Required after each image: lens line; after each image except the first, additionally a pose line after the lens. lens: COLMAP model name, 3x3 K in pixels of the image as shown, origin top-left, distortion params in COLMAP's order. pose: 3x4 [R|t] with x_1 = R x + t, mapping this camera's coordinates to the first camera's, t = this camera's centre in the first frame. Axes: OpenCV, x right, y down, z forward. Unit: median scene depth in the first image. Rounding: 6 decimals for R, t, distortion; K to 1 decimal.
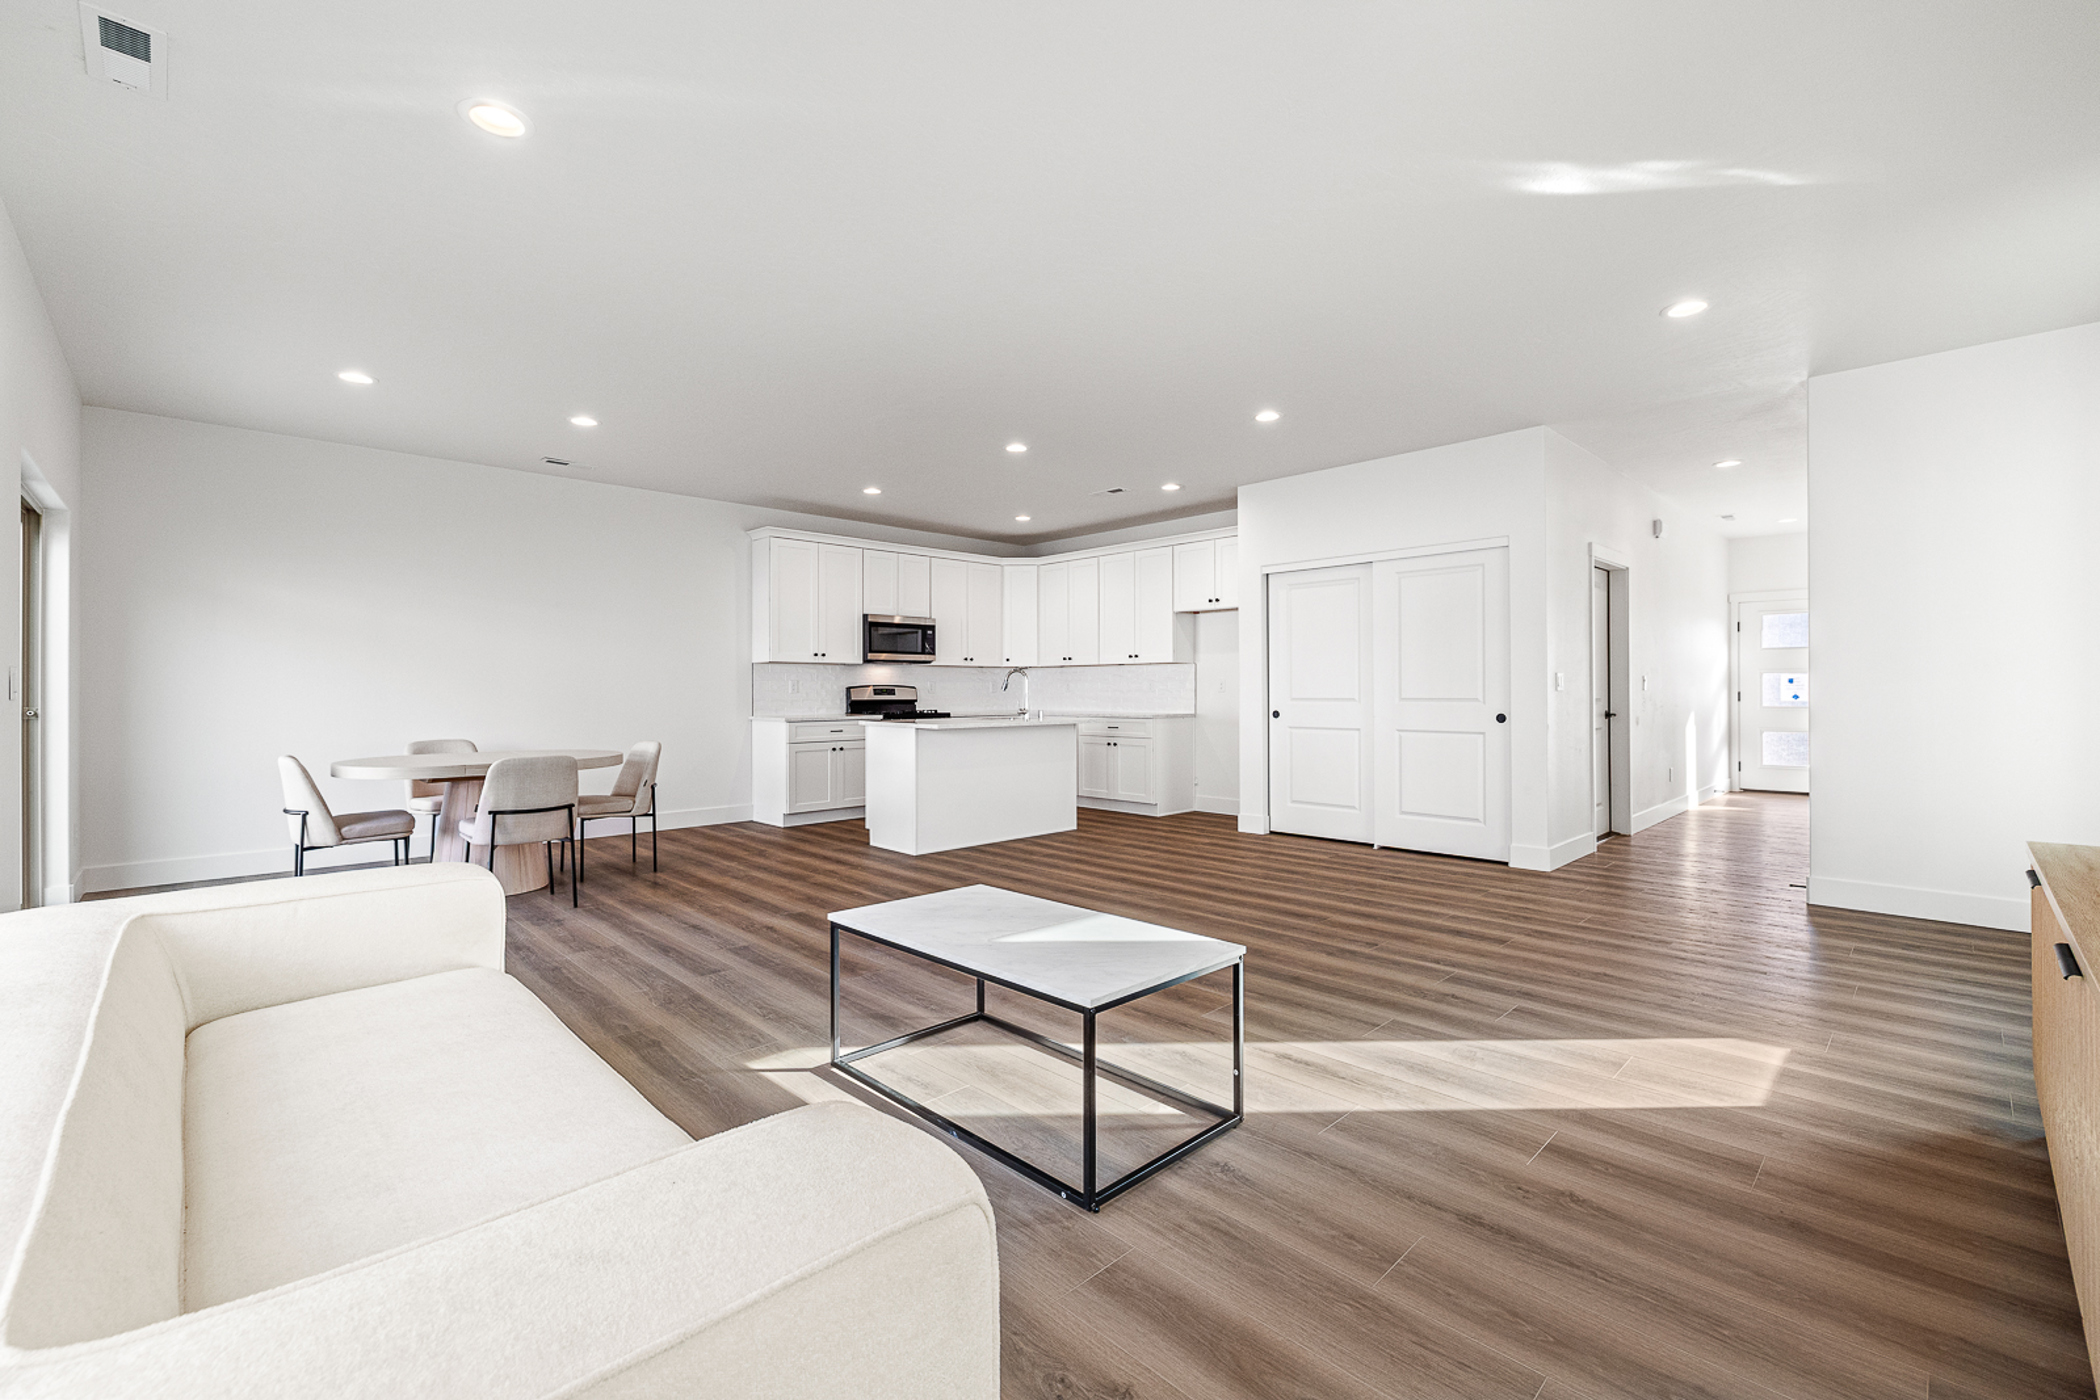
lens RADIAL K [[886.1, 0, 1040.9], [0, 886.1, 692.8], [0, 0, 1]] dist [0.002854, 0.000833]
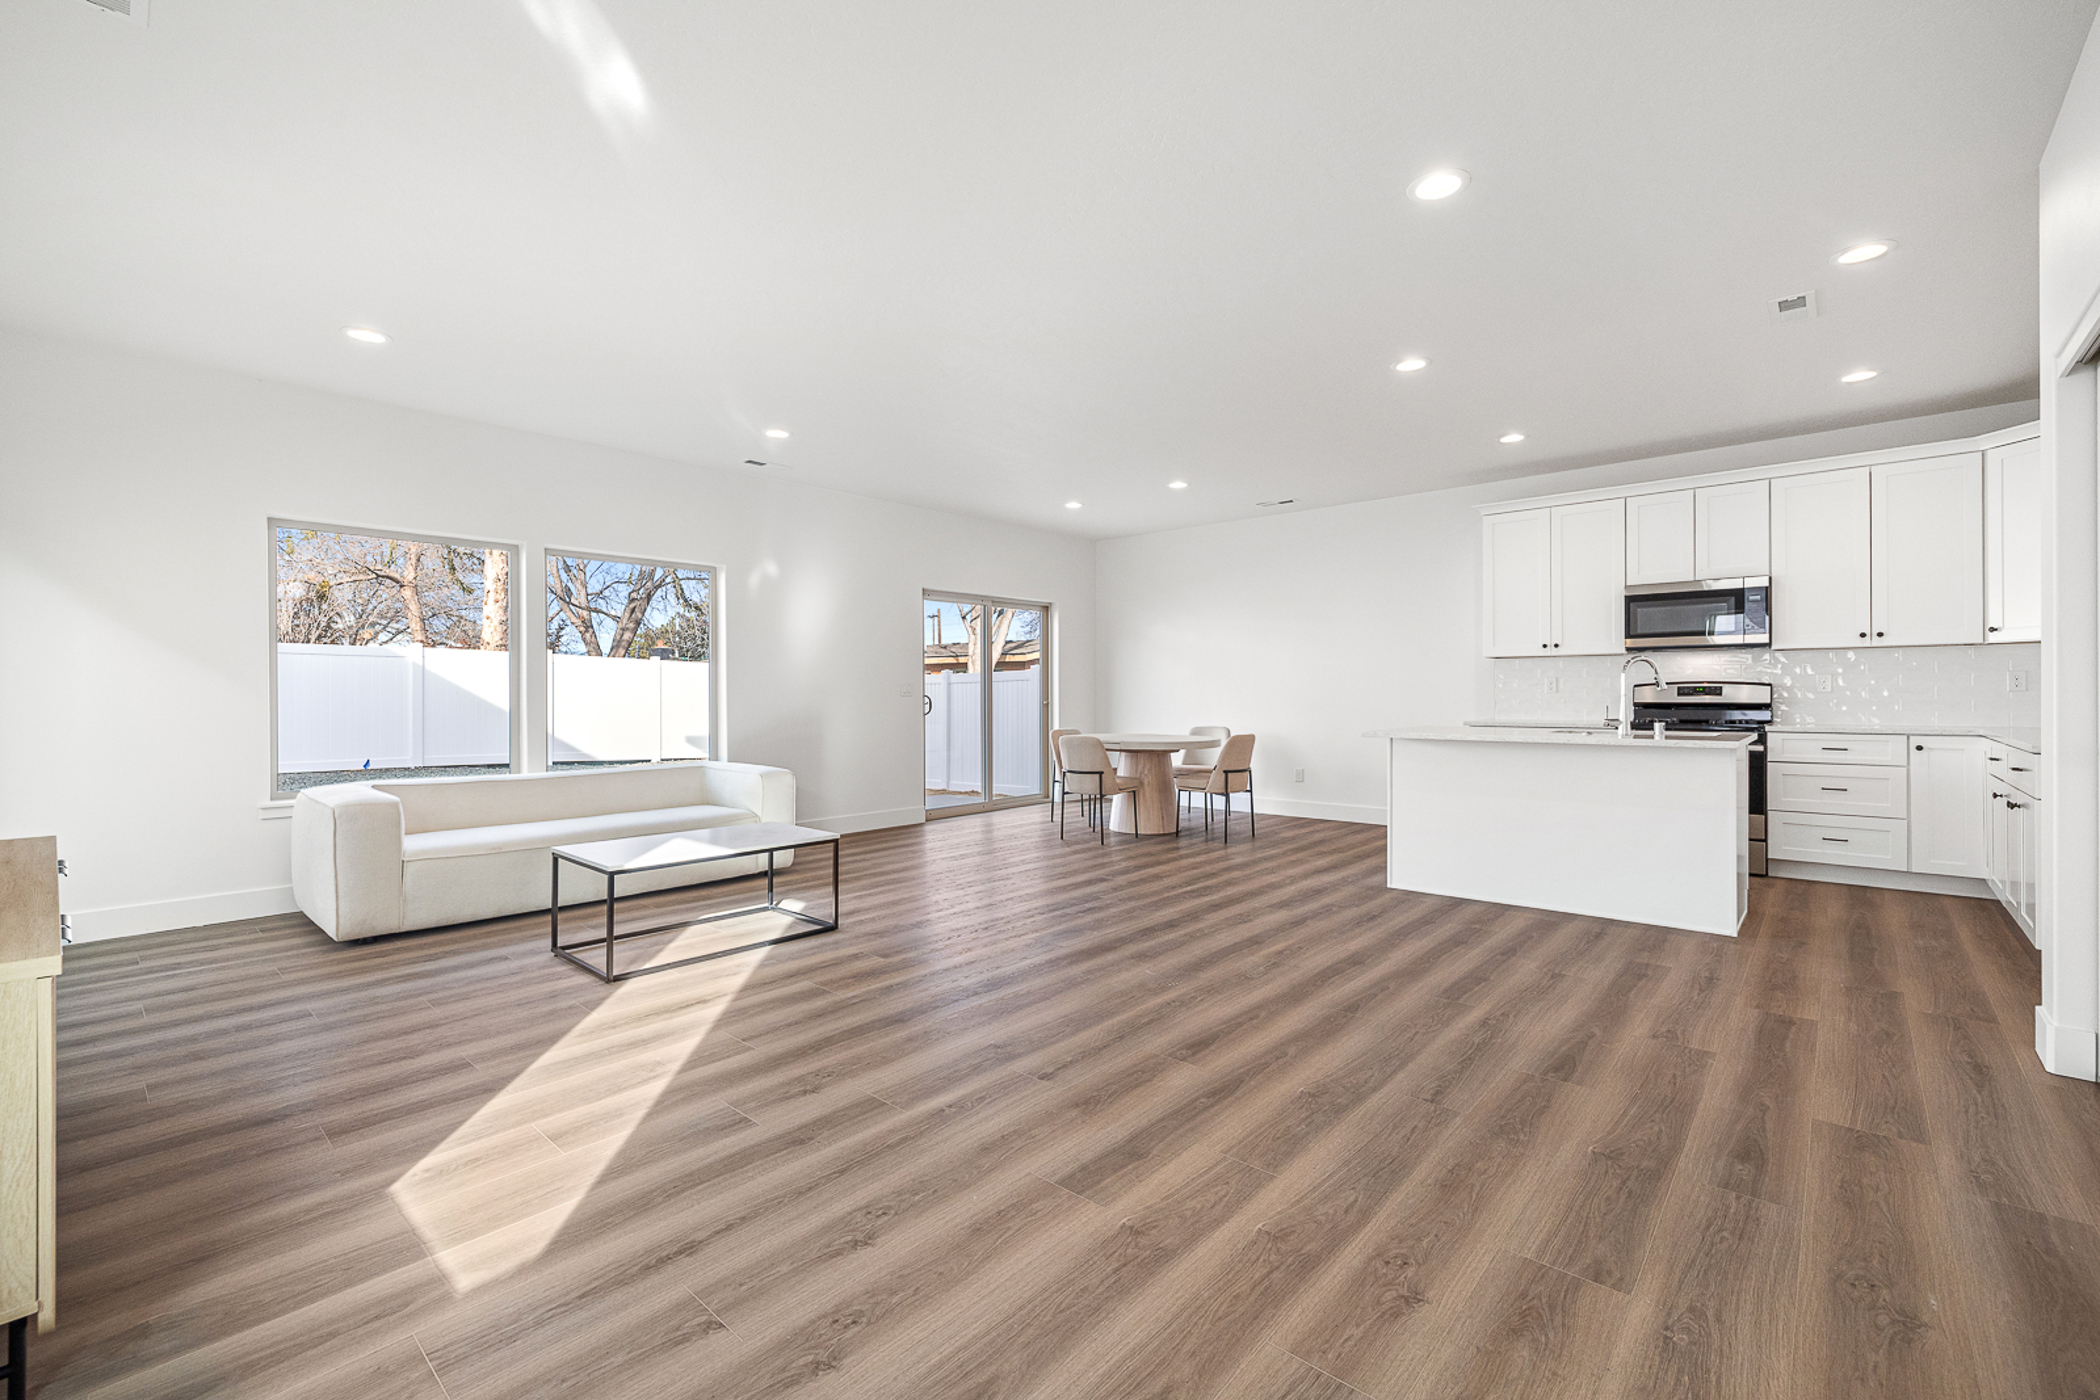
lens RADIAL K [[885.3, 0, 1050.0], [0, 885.3, 700.0], [0, 0, 1]] dist [-0.000924, -0.000487]
pose [[0.071006, 0.008725, -0.997438, 0.715201], [0.001791, 0.999959, 0.008875, -0.001777], [0.997474, -0.002416, 0.070988, 0.664580]]
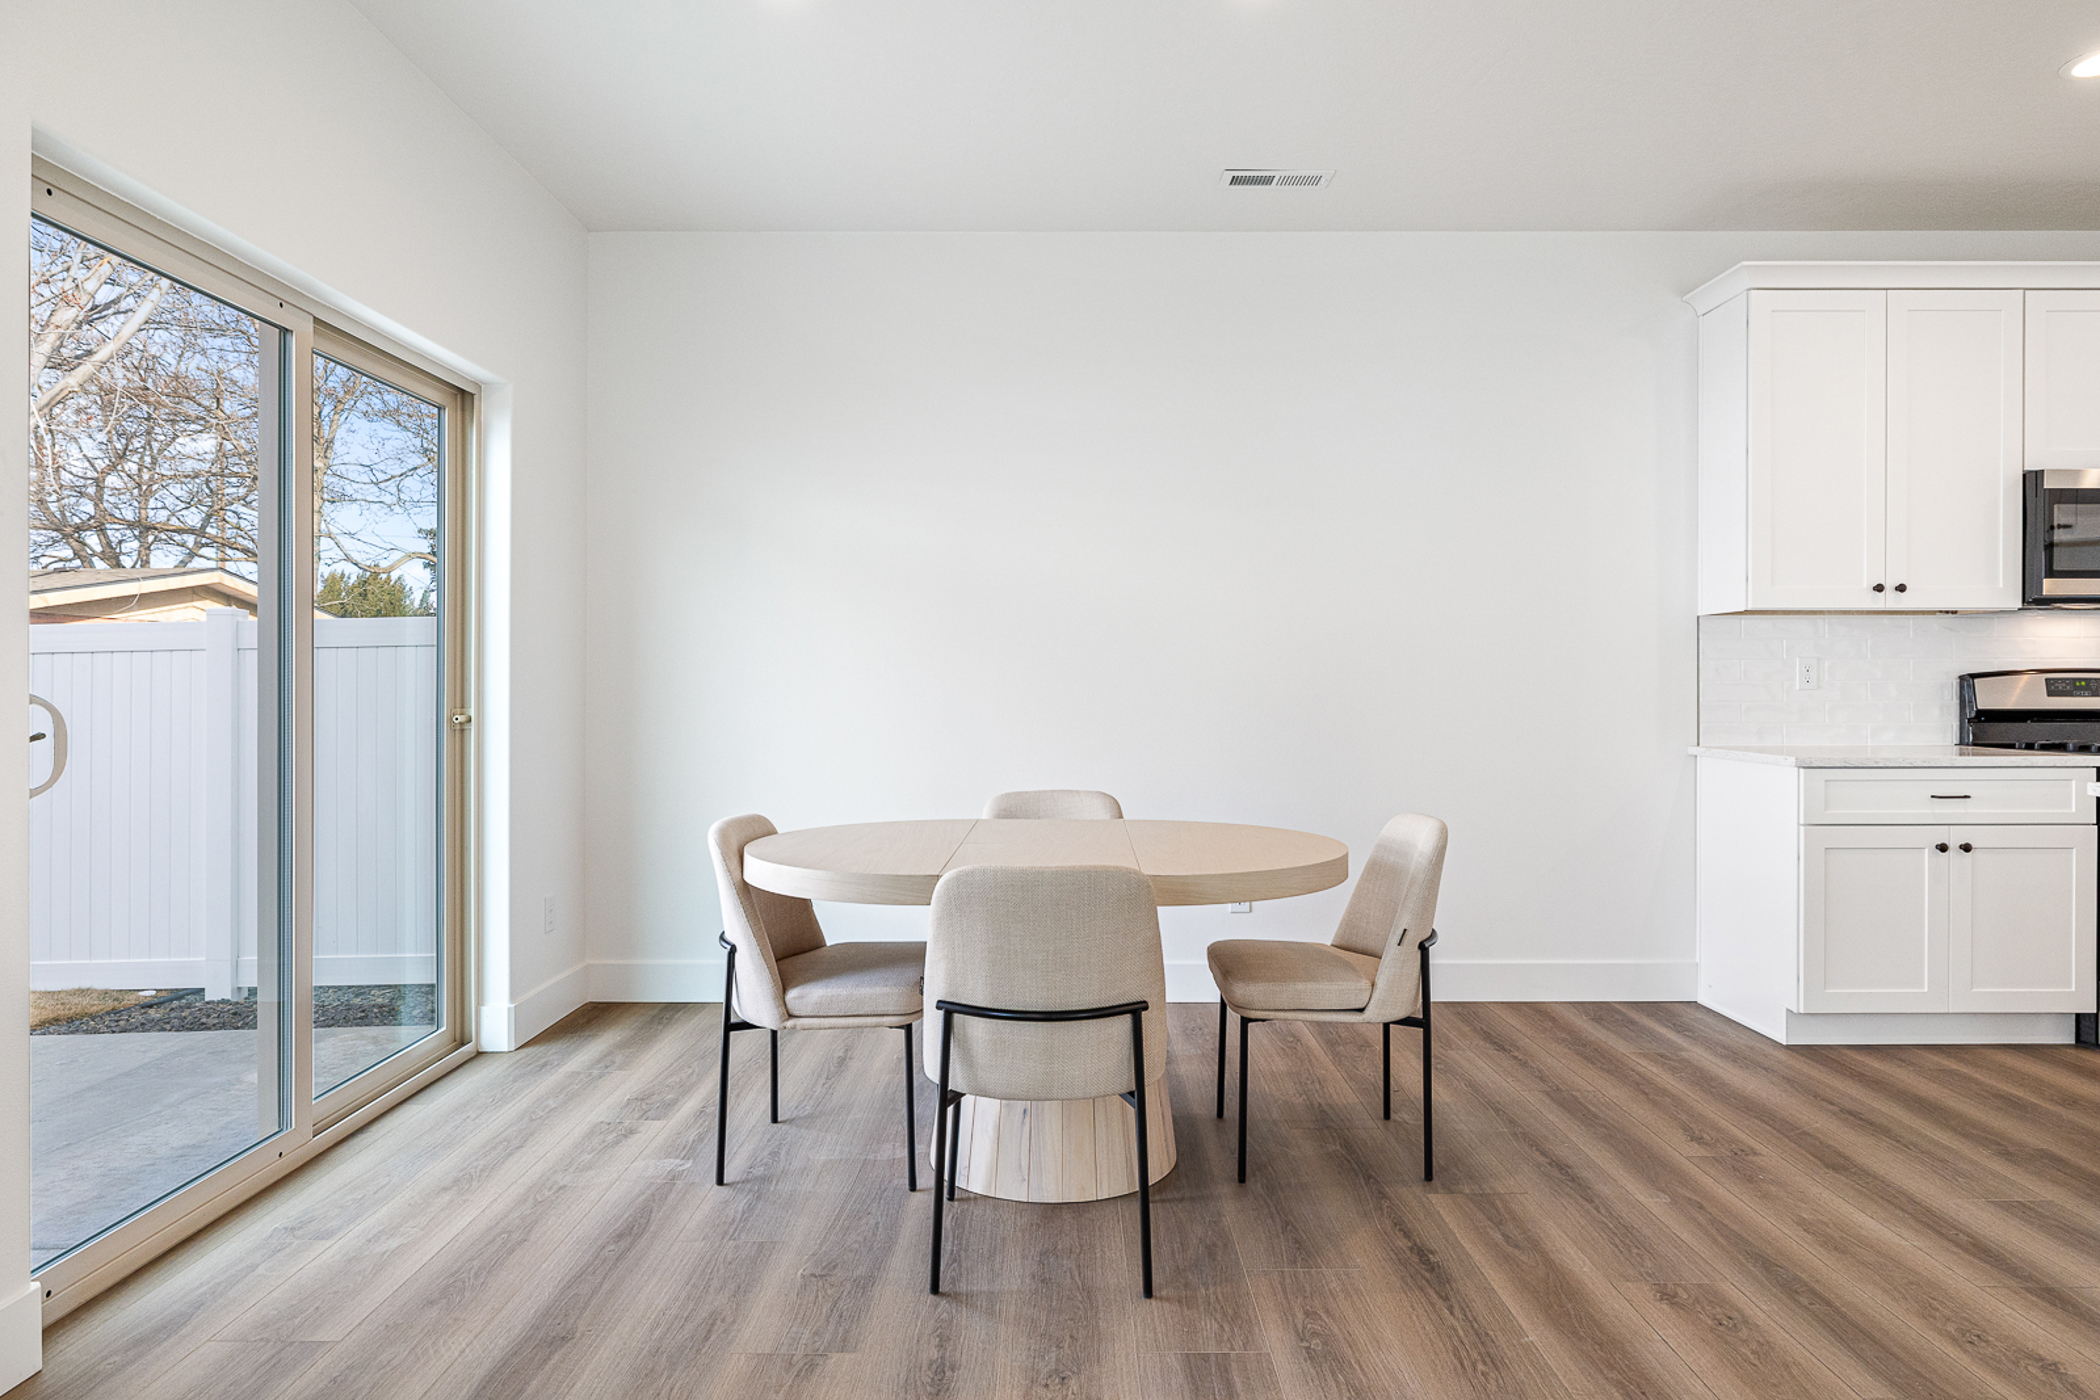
lens RADIAL K [[1248.4, 0, 1050.0], [0, 1248.4, 700.0], [0, 0, 1]] dist [0.002136, -0.000184]
pose [[0.717323, 0.008045, -0.696694, -0.185480], [-0.000336, 0.999937, 0.011201, -0.001797], [0.696740, -0.007800, 0.717281, 0.510039]]
